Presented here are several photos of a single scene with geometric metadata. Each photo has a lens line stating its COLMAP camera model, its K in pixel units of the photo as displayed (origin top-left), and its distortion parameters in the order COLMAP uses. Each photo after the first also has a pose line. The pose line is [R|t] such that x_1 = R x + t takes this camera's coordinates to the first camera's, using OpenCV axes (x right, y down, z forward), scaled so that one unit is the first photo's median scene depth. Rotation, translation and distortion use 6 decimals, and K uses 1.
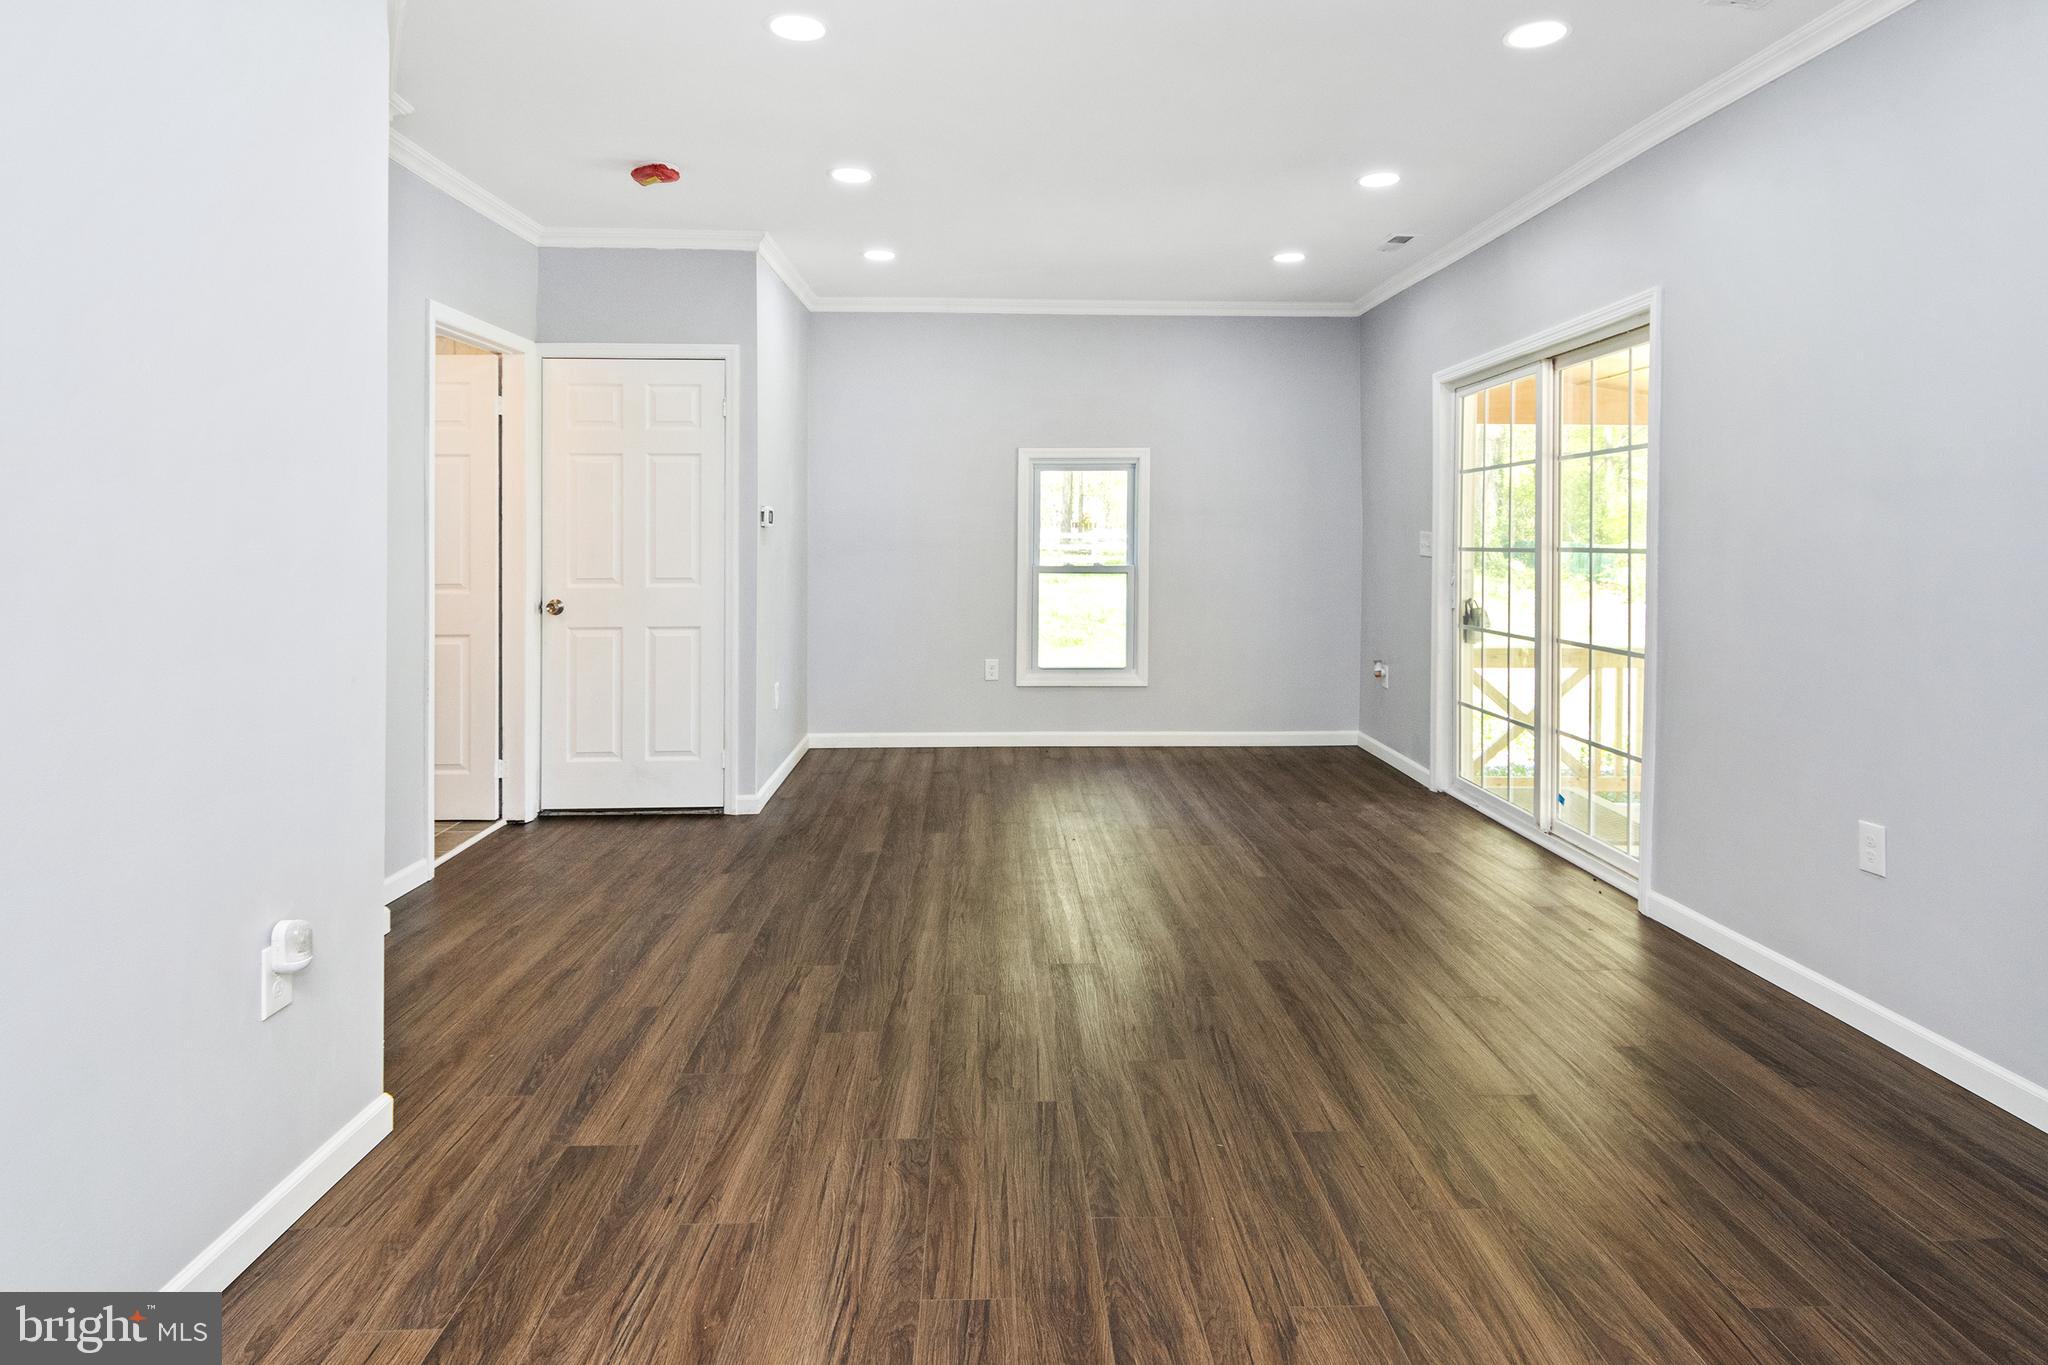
lens RADIAL K [[1126.0, 0, 1023.7], [0, 1126.0, 555.0], [0, 0, 1]] dist [0.003477, 0.000169]
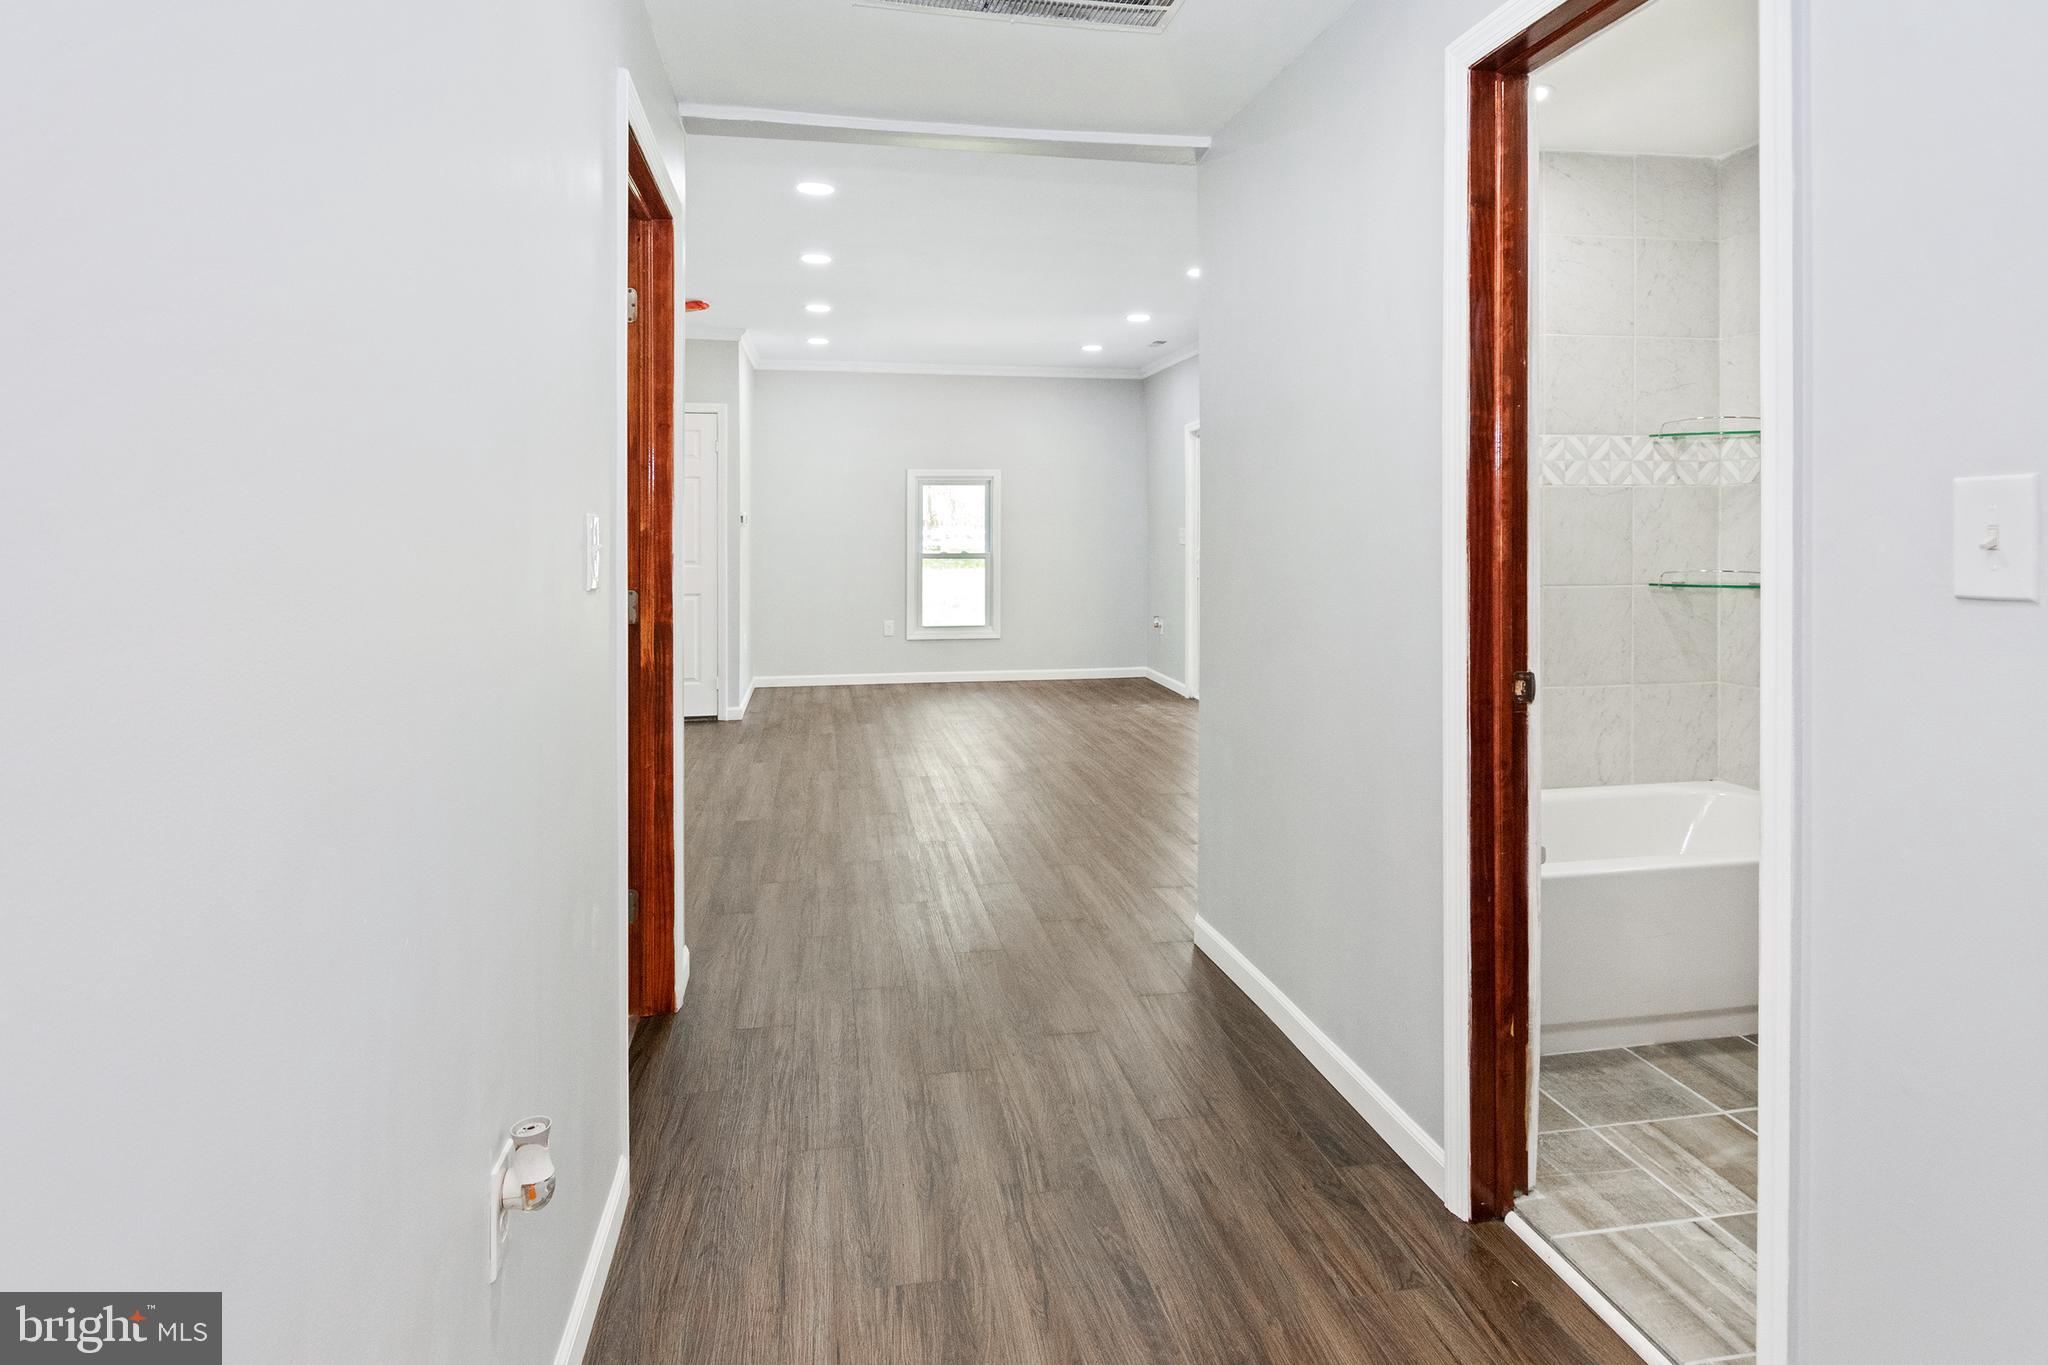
lens RADIAL K [[1126.0, 0, 1023.7], [0, 1126.0, 555.0], [0, 0, 1]] dist [0.003477, 0.000169]
pose [[0.990496, -0.006676, 0.137383, -0.056124], [0.006389, 0.999976, 0.002532, 0.009241], [-0.137396, -0.001630, 0.990515, -0.415985]]
